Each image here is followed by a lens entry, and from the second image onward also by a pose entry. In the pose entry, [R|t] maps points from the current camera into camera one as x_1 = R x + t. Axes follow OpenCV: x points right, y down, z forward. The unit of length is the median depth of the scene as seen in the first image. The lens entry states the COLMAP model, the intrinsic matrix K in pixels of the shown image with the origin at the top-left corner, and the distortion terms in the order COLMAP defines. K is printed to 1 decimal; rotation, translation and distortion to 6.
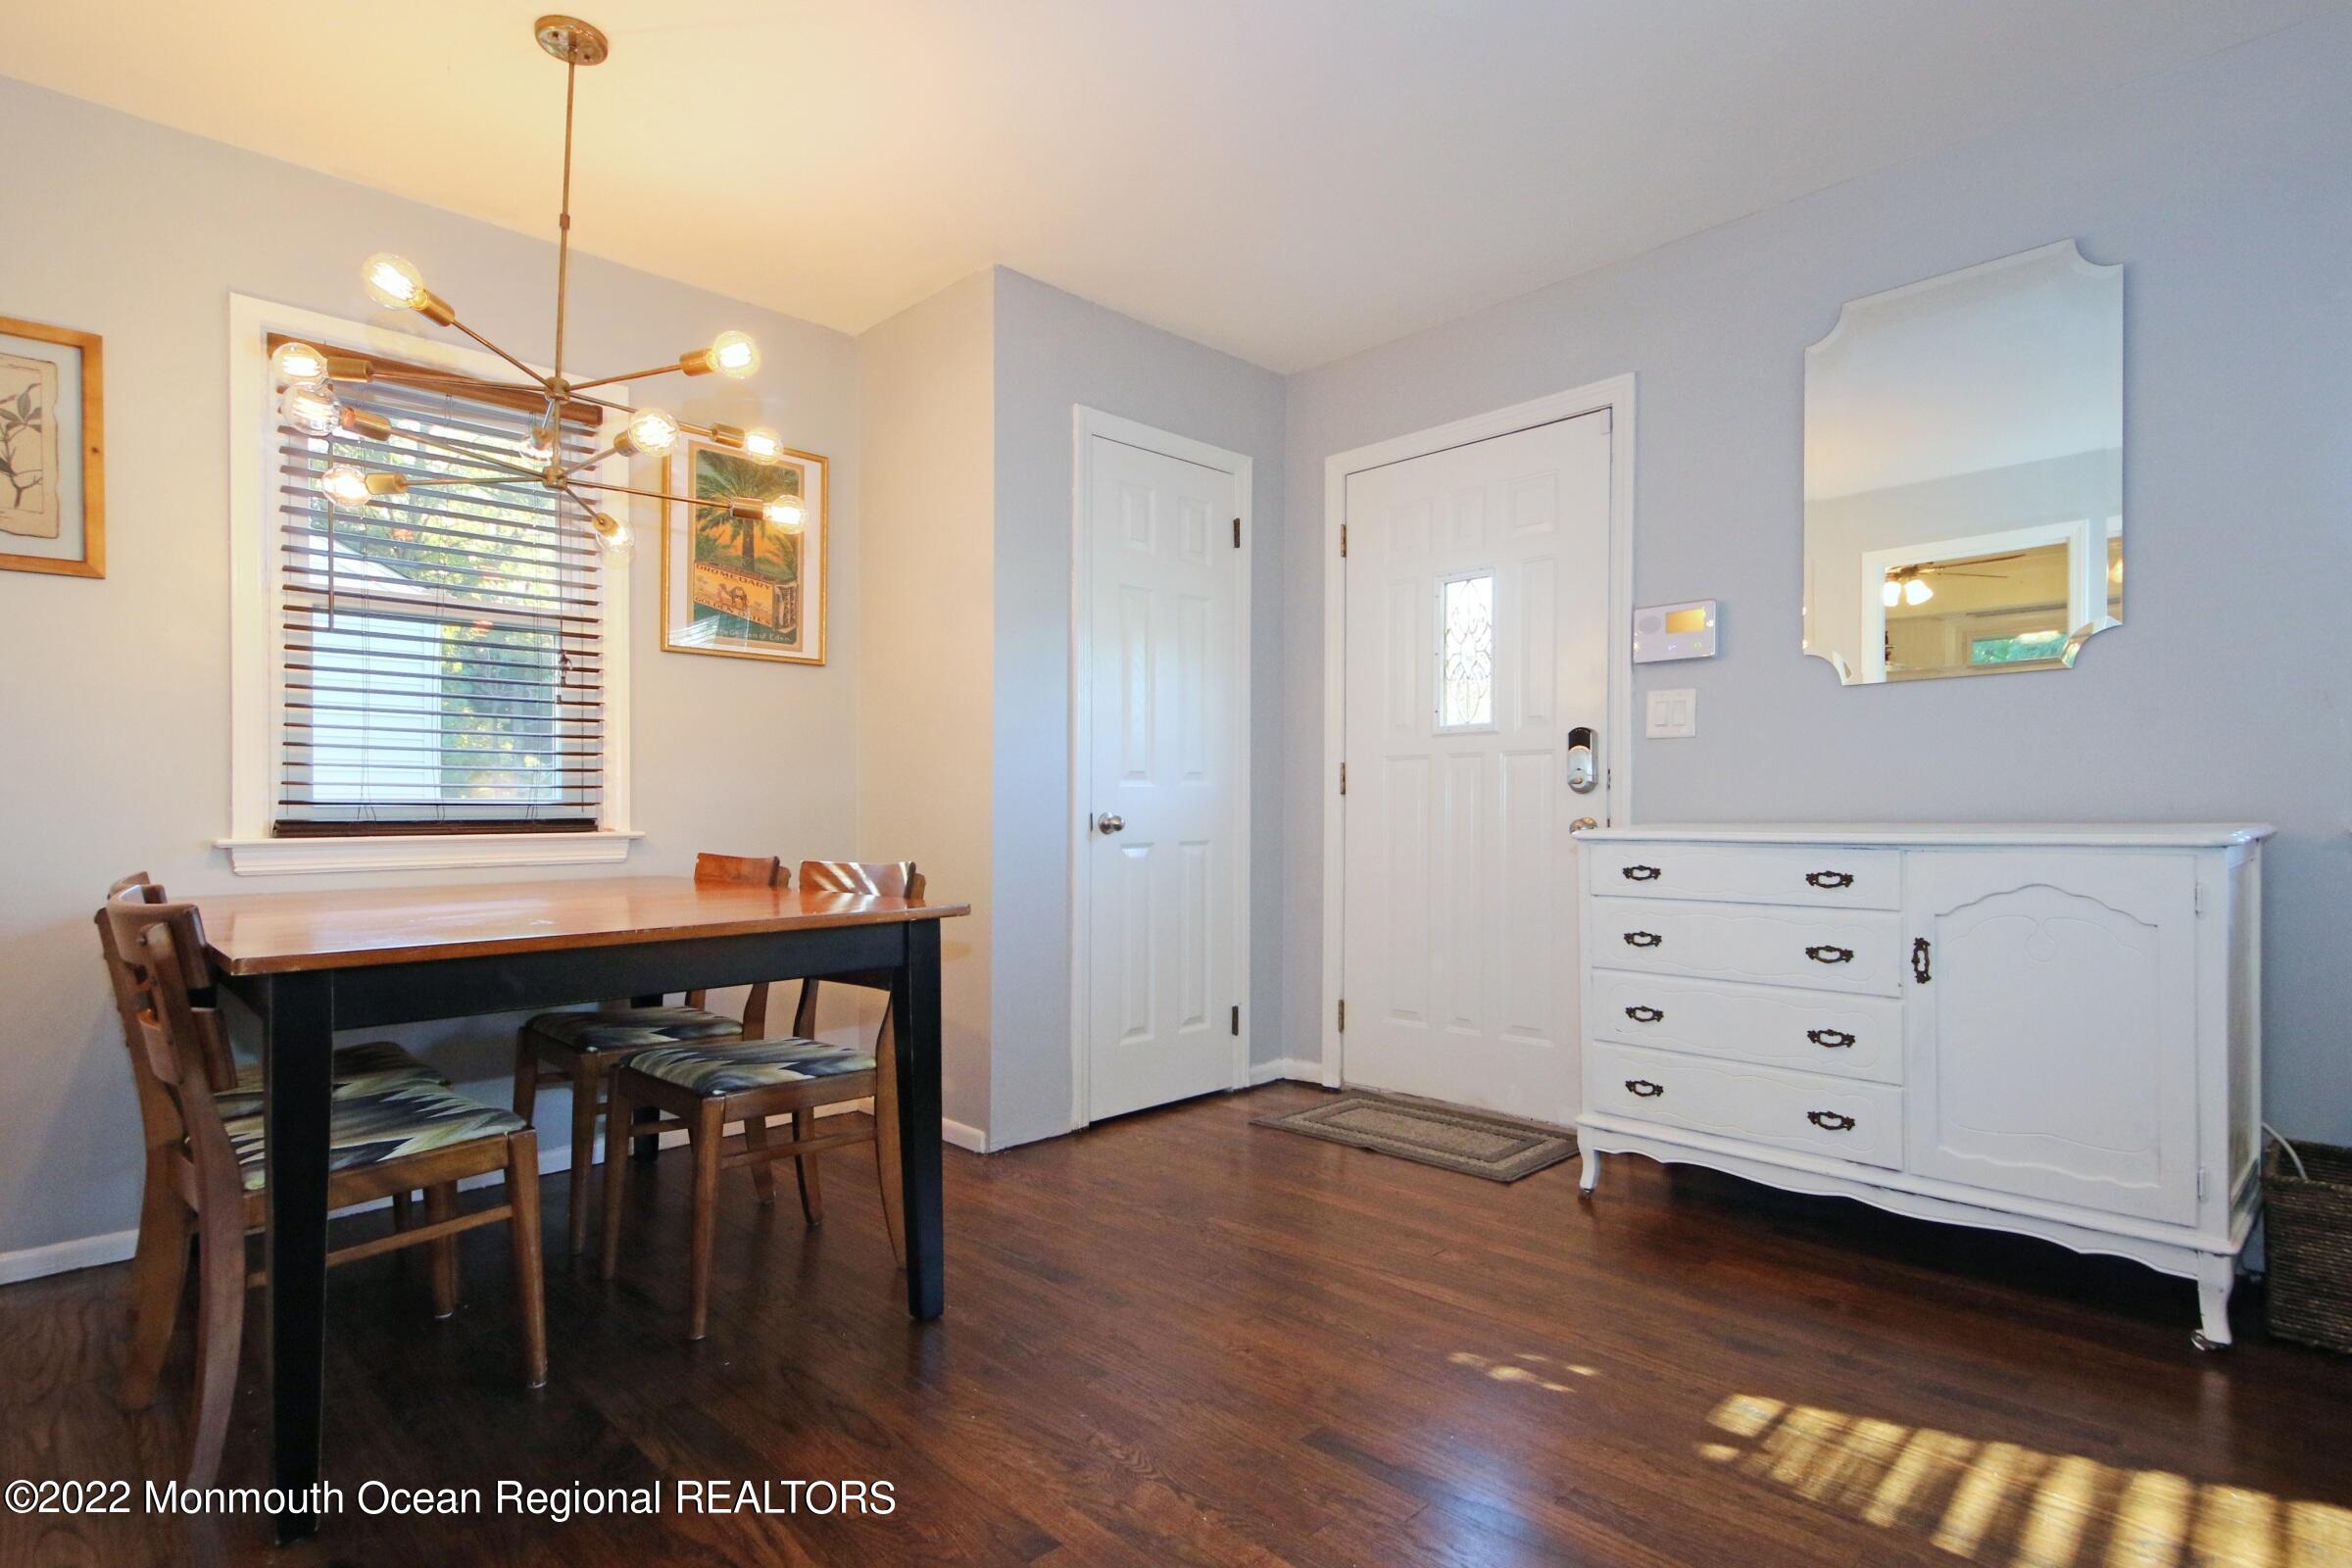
lens RADIAL K [[1149.2, 0, 1161.1], [0, 1149.2, 815.8], [0, 0, 1]] dist [0.043548, -0.021042]
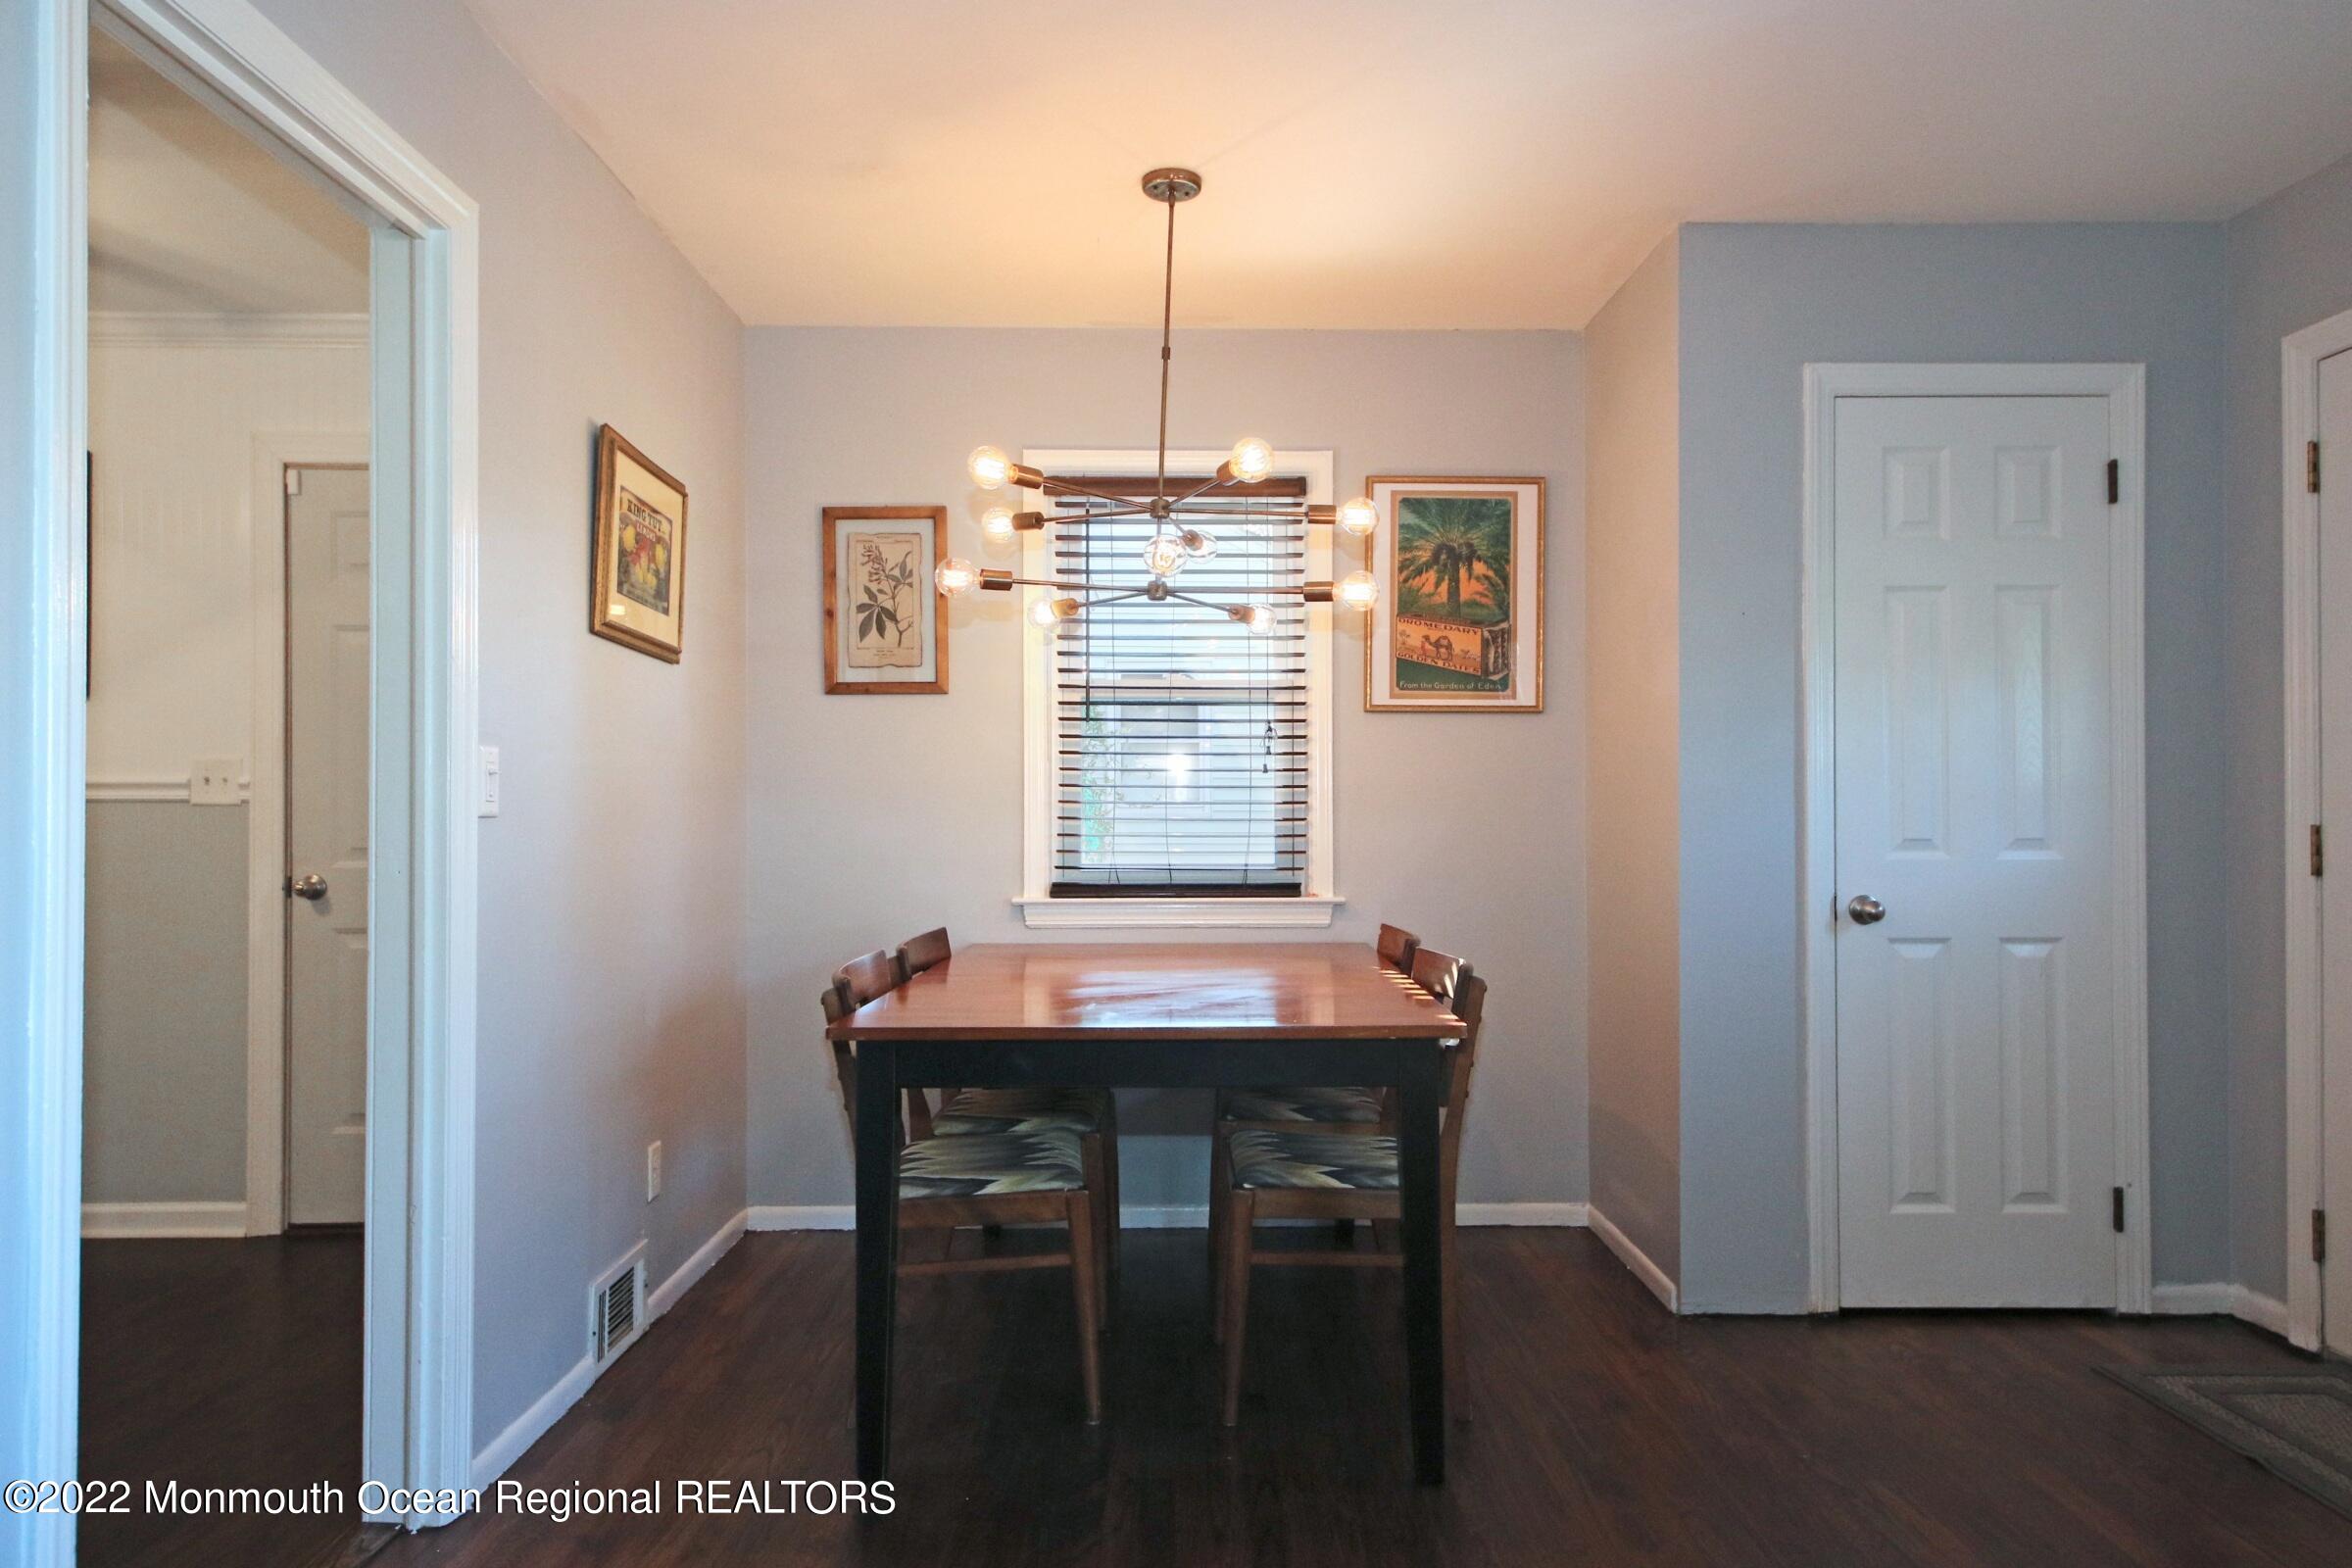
lens RADIAL K [[1370.0, 0, 1179.4], [0, 1370.0, 824.7], [0, 0, 1]] dist [0.027792, 0.000658]
pose [[0.745356, 0.003293, -0.666658, 0.224976], [-0.007884, 0.999961, -0.003874, -0.043154], [0.666620, 0.008144, 0.745353, 0.041282]]
